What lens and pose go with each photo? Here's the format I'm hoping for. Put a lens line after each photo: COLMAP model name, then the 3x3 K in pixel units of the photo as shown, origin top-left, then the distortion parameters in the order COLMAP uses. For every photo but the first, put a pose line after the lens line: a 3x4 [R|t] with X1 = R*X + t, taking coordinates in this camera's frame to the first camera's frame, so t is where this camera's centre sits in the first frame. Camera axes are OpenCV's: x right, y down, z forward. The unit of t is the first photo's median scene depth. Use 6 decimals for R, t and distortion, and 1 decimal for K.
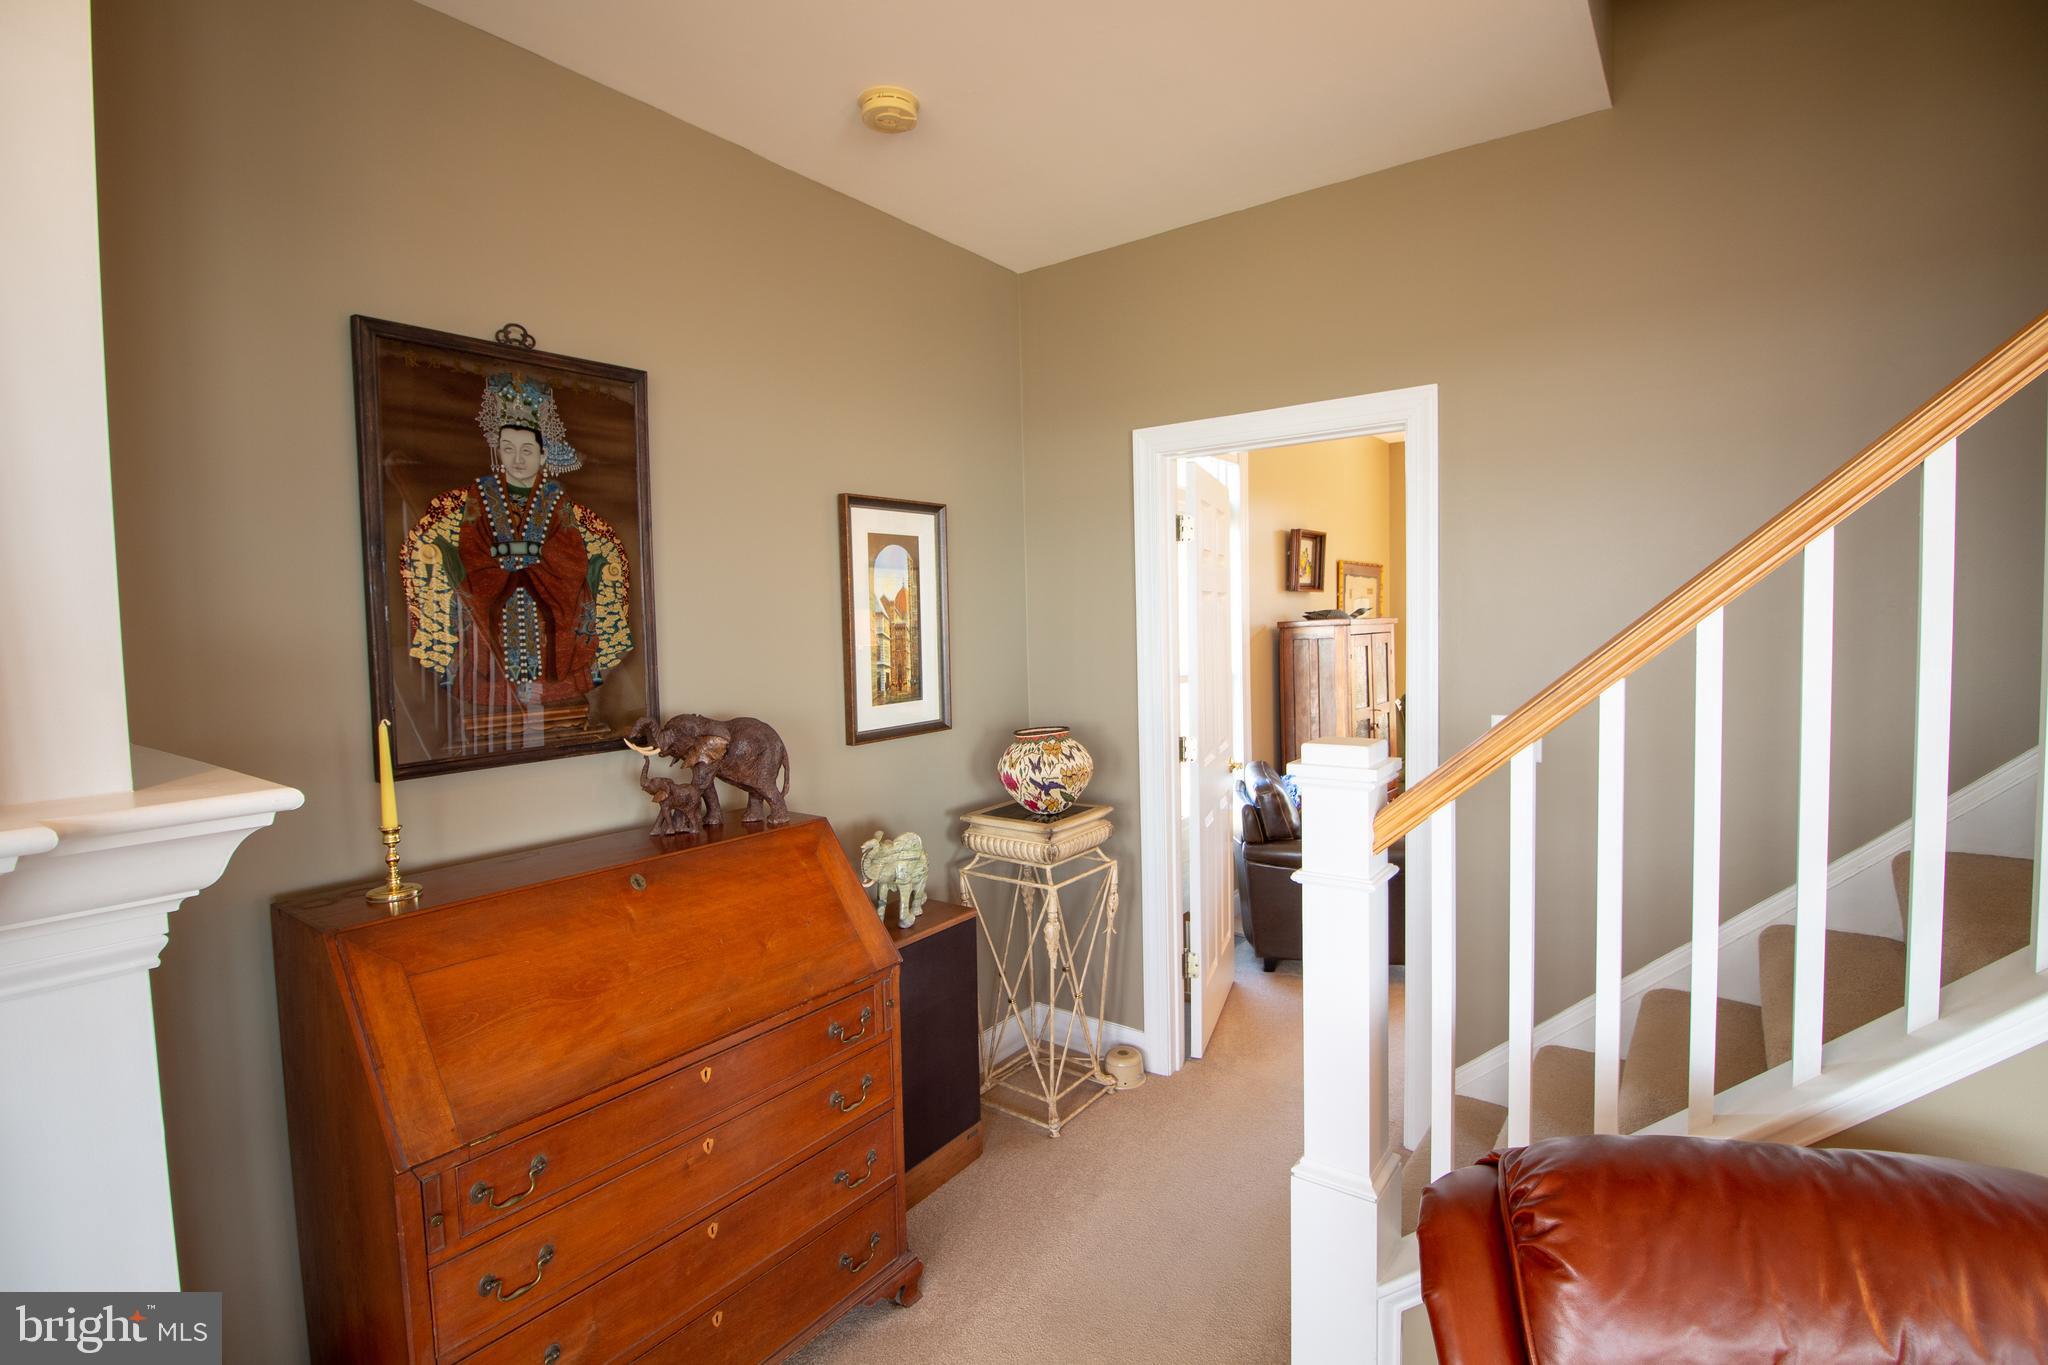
lens RADIAL K [[946.8, 0, 1027.7], [0, 946.8, 677.7], [0, 0, 1]] dist [-0.026220, -0.001119]
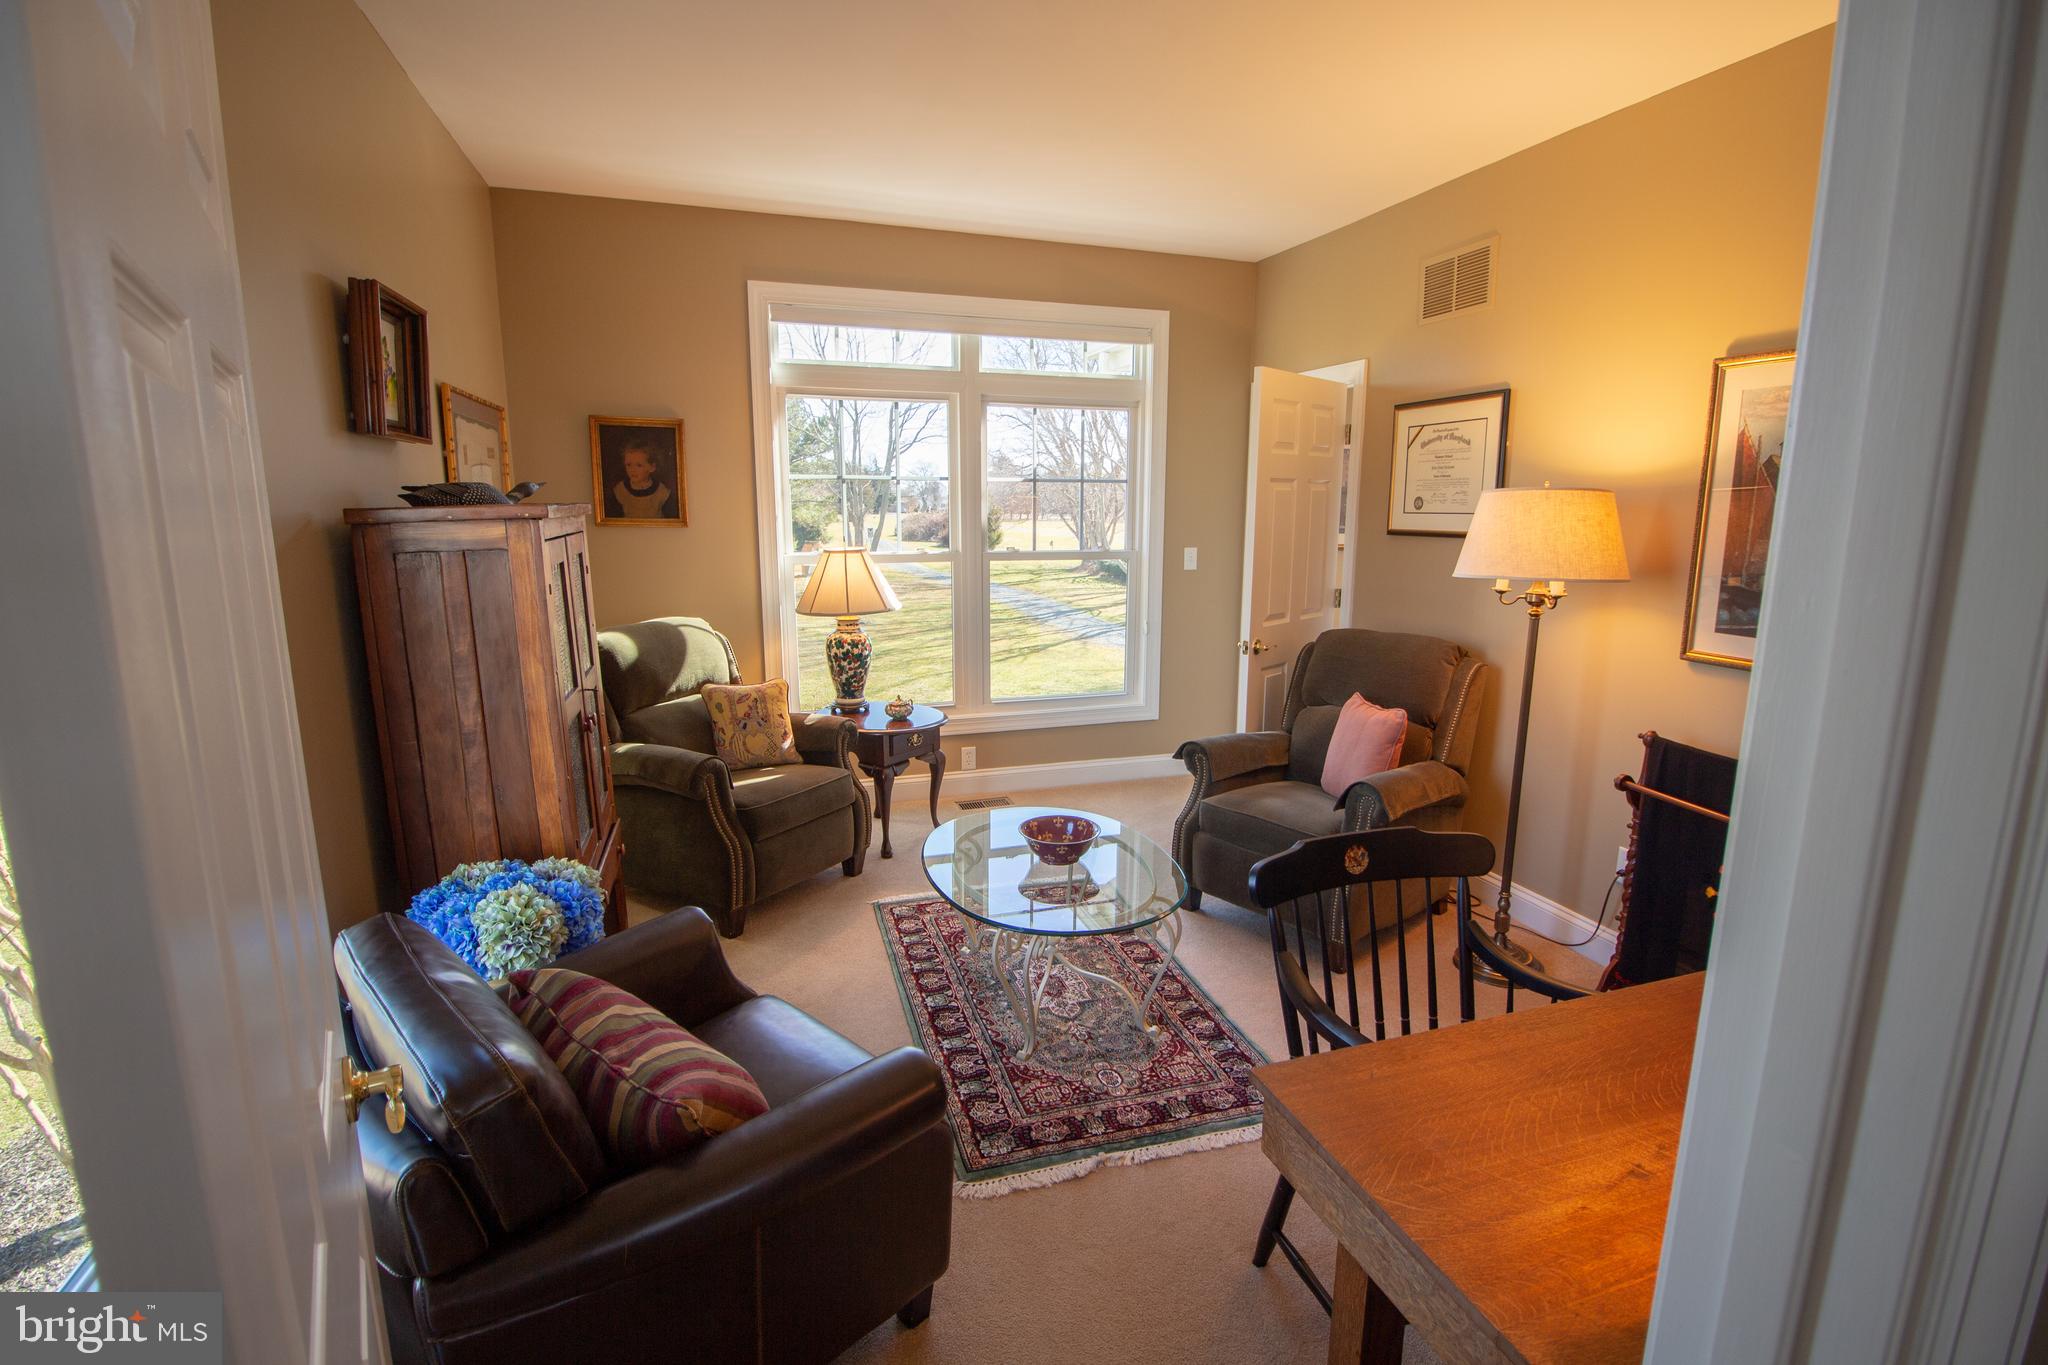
lens RADIAL K [[946.8, 0, 1026.7], [0, 946.8, 682.1], [0, 0, 1]] dist [-0.026220, -0.001119]
pose [[0.565583, -0.125183, 0.815135, 0.095713], [0.025296, 0.990580, 0.134575, -0.031111], [-0.824303, -0.055494, 0.563423, 0.525314]]
